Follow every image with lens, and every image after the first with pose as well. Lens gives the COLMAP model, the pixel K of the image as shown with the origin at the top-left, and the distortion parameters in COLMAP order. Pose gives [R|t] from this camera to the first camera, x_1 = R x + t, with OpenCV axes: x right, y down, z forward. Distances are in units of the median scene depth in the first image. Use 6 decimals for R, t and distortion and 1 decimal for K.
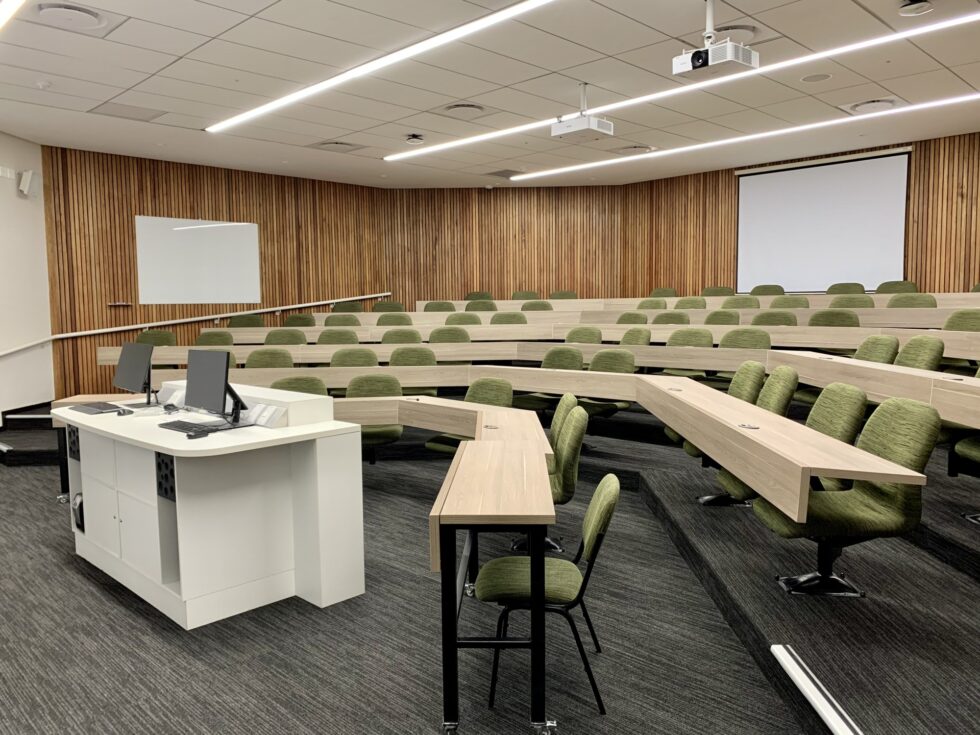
lens RADIAL K [[732.8, 0, 490.0], [0, 732.8, 367.5], [0, 0, 1]] dist [0.033901, -0.005211]
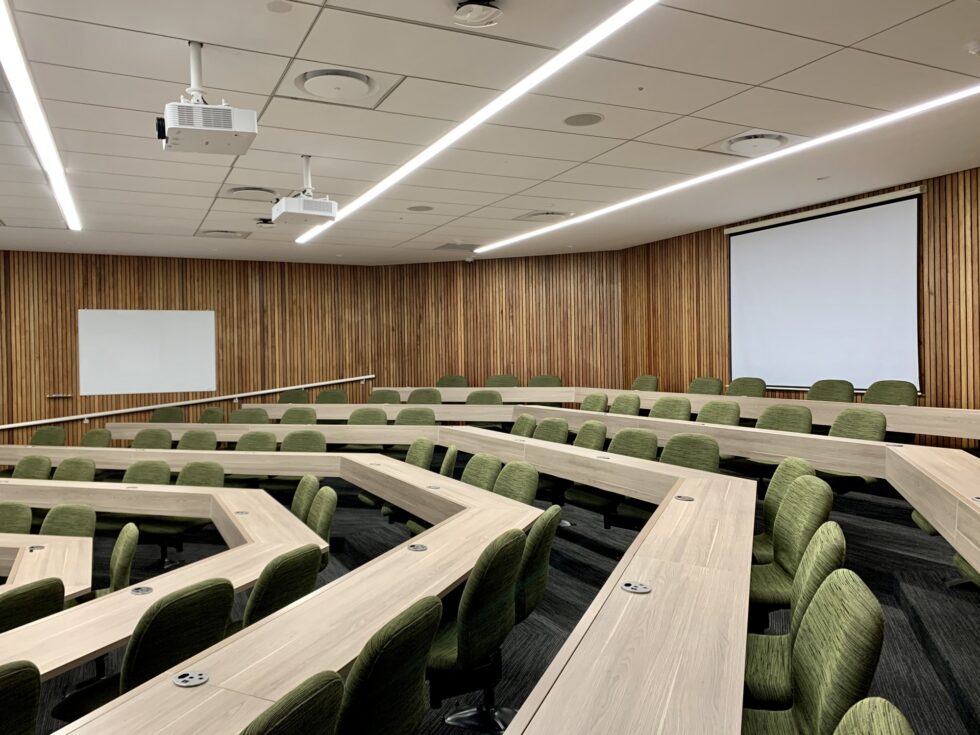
lens RADIAL K [[736.6, 0, 490.0], [0, 736.6, 367.5], [0, 0, 1]] dist [0.057407, -0.000699]
pose [[0.945929, 0.000716, -0.324372, 0.352638], [-0.022501, 0.997733, -0.063417, -0.063473], [0.323592, 0.067286, 0.943801, 0.182243]]
